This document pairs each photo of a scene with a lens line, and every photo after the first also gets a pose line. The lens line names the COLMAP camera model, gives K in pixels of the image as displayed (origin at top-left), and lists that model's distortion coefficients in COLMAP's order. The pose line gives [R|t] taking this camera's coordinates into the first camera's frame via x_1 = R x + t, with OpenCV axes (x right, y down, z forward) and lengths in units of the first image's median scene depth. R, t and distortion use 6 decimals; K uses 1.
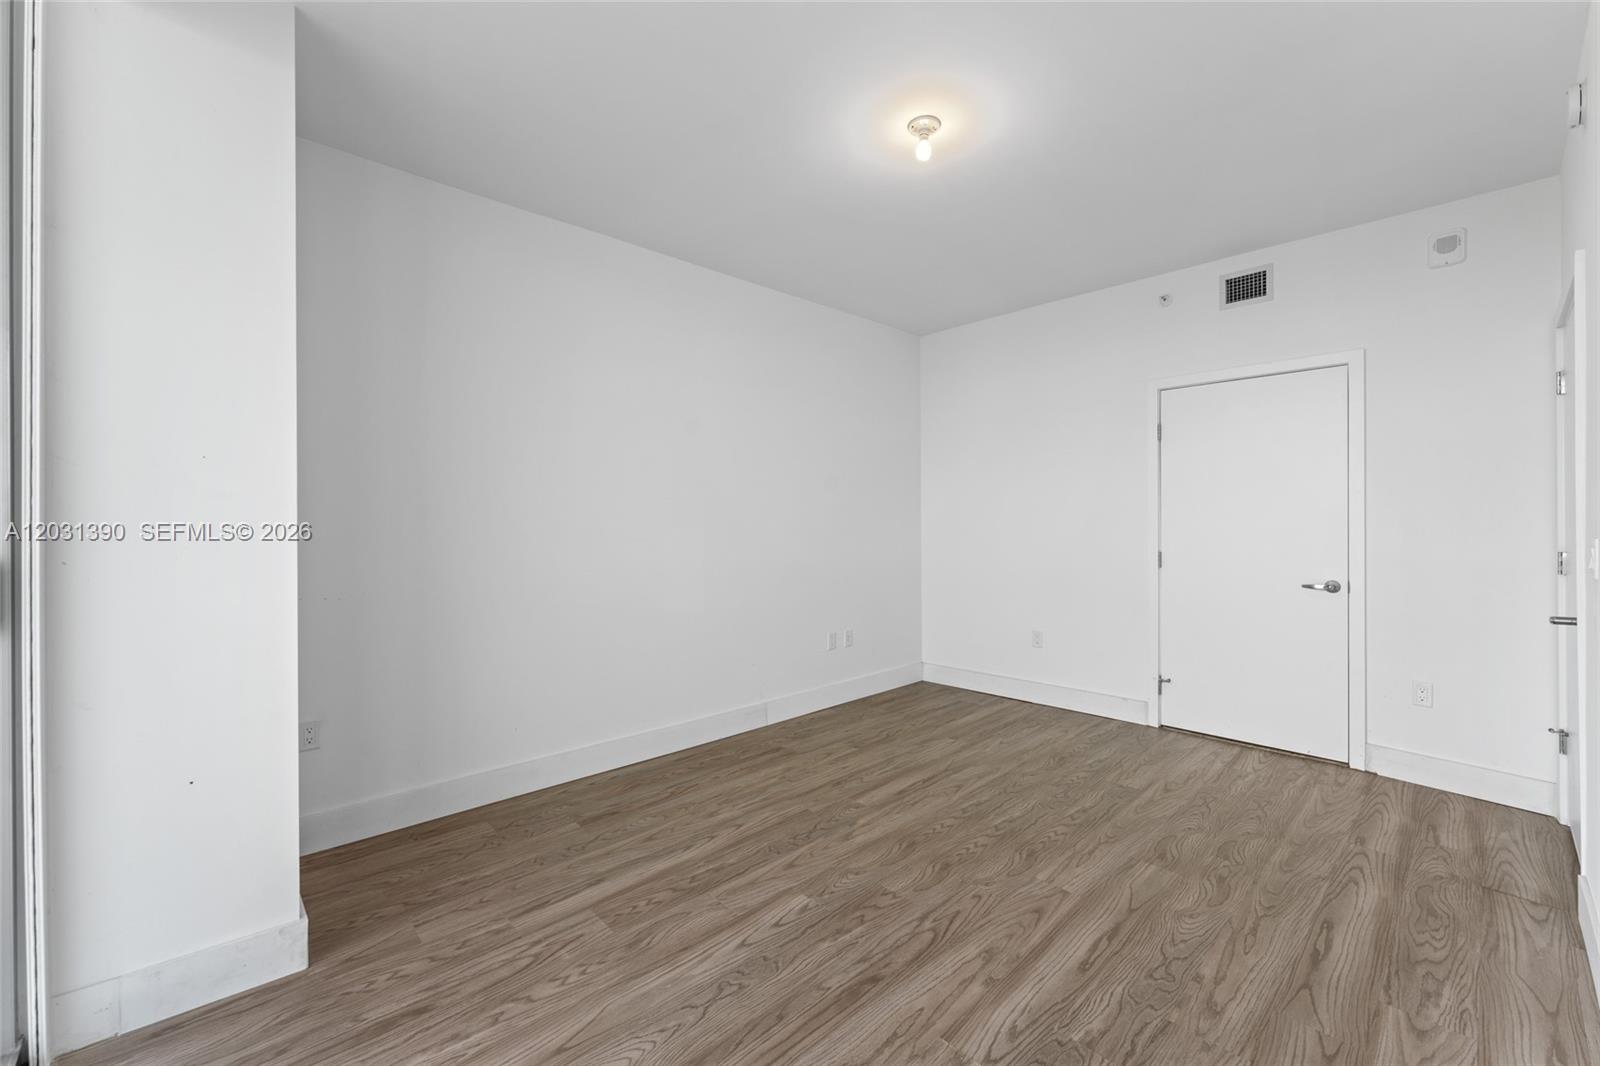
lens RADIAL K [[639.3, 0, 802.1], [0, 639.3, 524.5], [0, 0, 1]] dist [-0.001087, -0.000061]
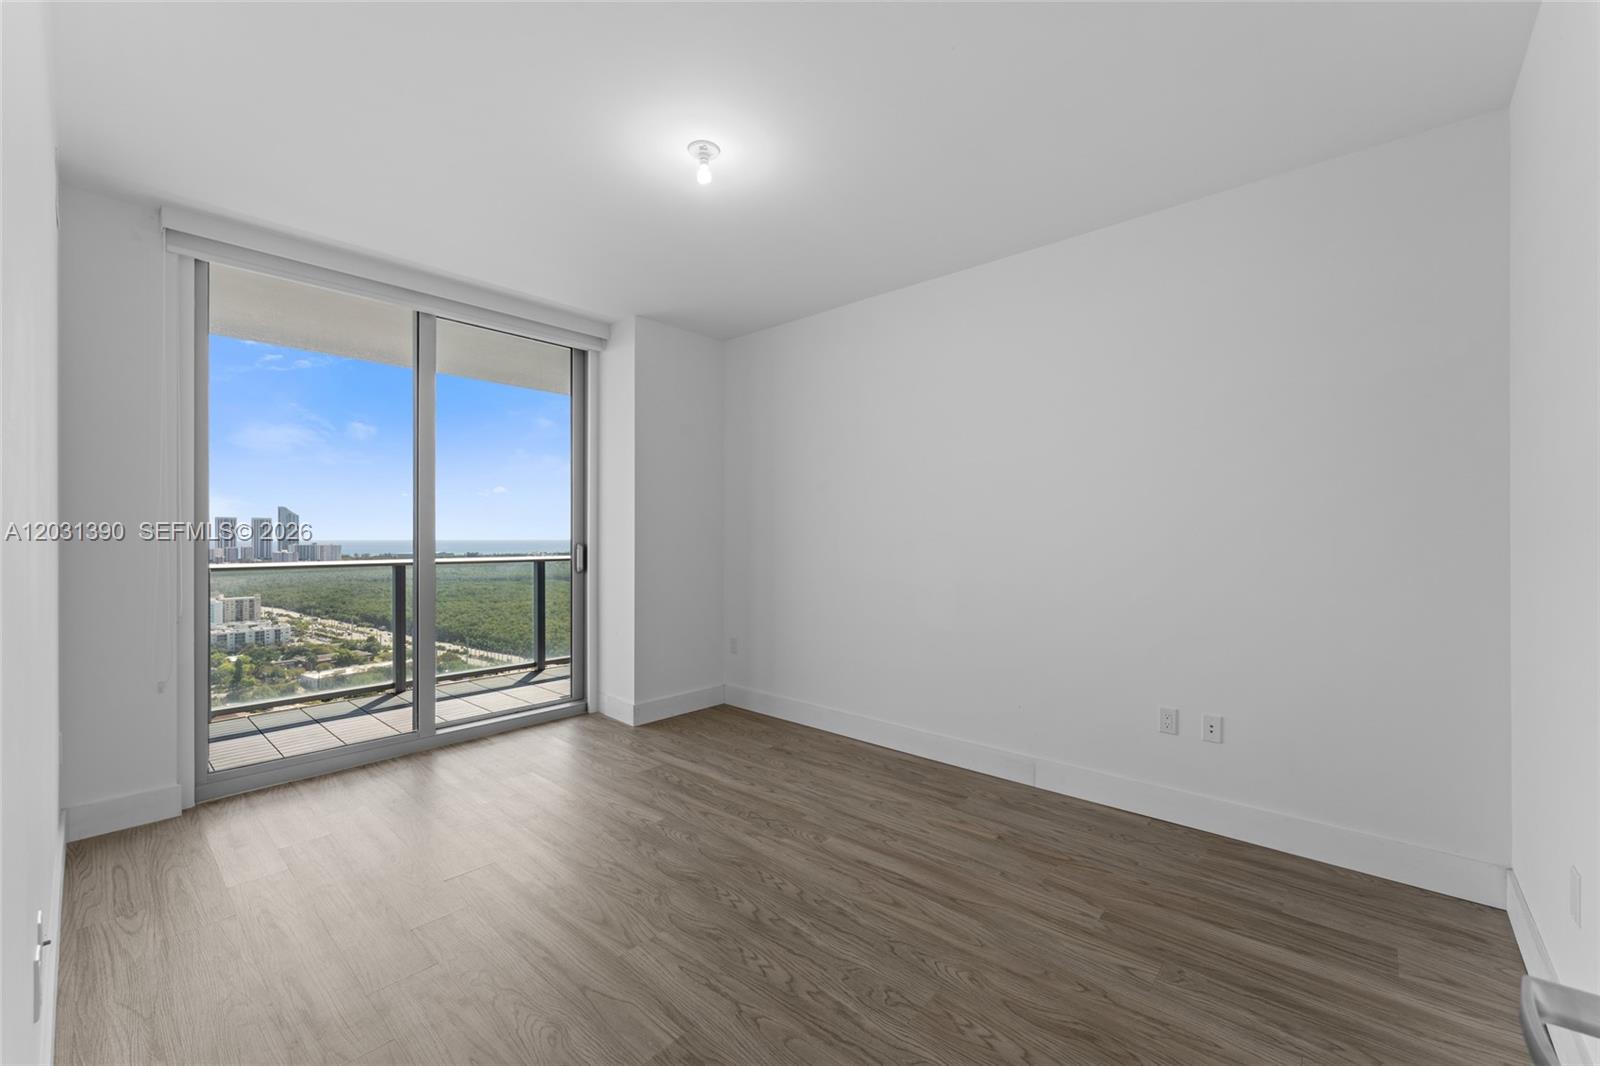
lens RADIAL K [[639.3, 0, 802.1], [0, 639.3, 524.5], [0, 0, 1]] dist [-0.001087, -0.000061]
pose [[0.095369, -0.011145, -0.995380, 0.970954], [-0.003961, 0.999925, -0.011576, -0.012020], [0.995434, 0.005047, 0.095317, 0.830033]]
